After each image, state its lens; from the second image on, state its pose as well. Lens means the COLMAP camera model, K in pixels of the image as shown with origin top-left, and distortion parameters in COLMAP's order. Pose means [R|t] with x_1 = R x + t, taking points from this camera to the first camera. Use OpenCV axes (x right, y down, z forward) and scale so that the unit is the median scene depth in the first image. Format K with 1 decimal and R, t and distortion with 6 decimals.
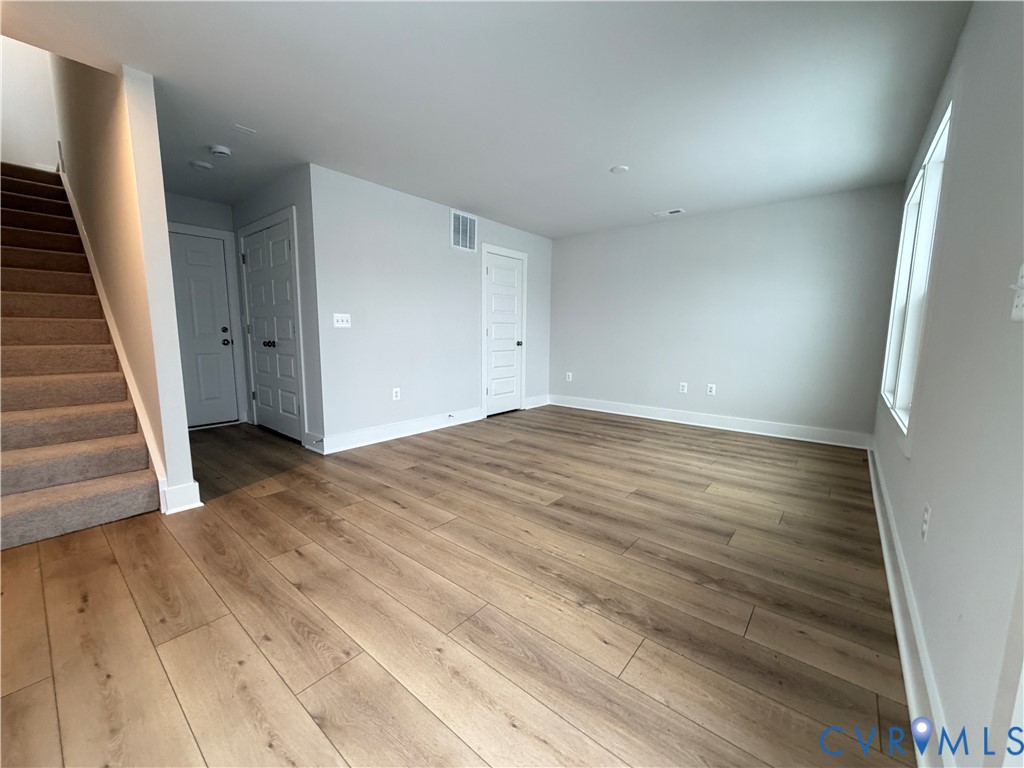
lens RADIAL K [[407.1, 0, 508.0], [0, 407.1, 384.6], [0, 0, 1]] dist [-0.000857, -0.000130]
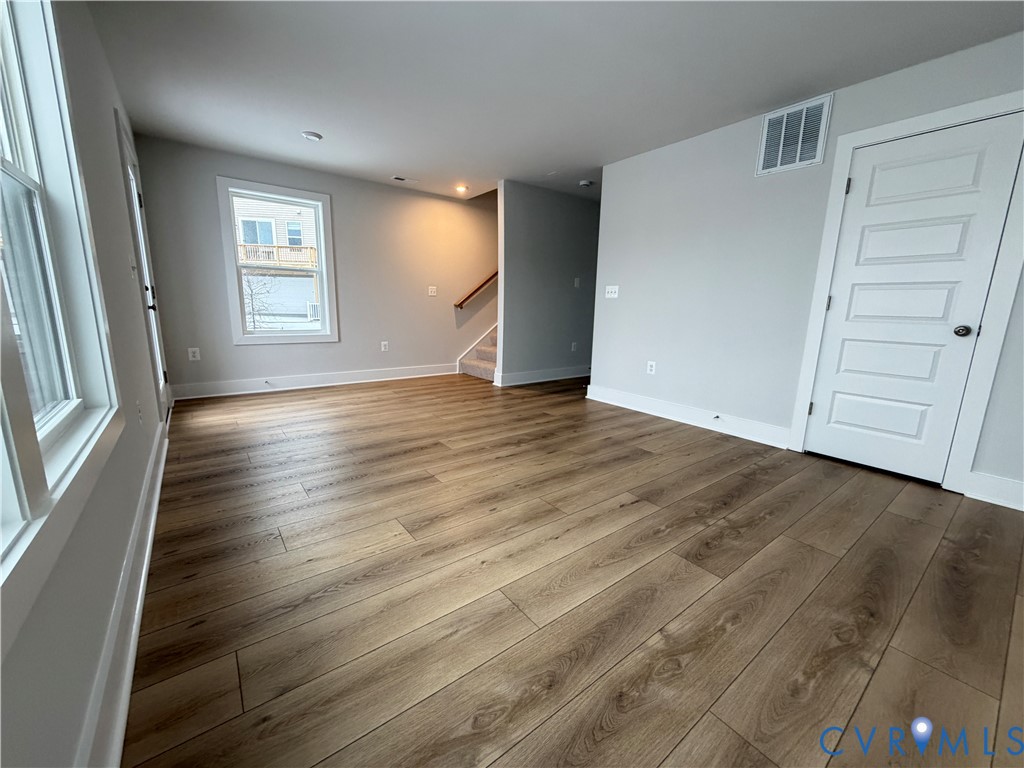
lens RADIAL K [[407.1, 0, 508.0], [0, 407.1, 384.6], [0, 0, 1]] dist [-0.000857, -0.000130]
pose [[-0.226976, 0.173959, -0.958238, 0.849773], [-0.149162, 0.966100, 0.210718, -0.104999], [0.962410, 0.190760, -0.193334, 1.019645]]
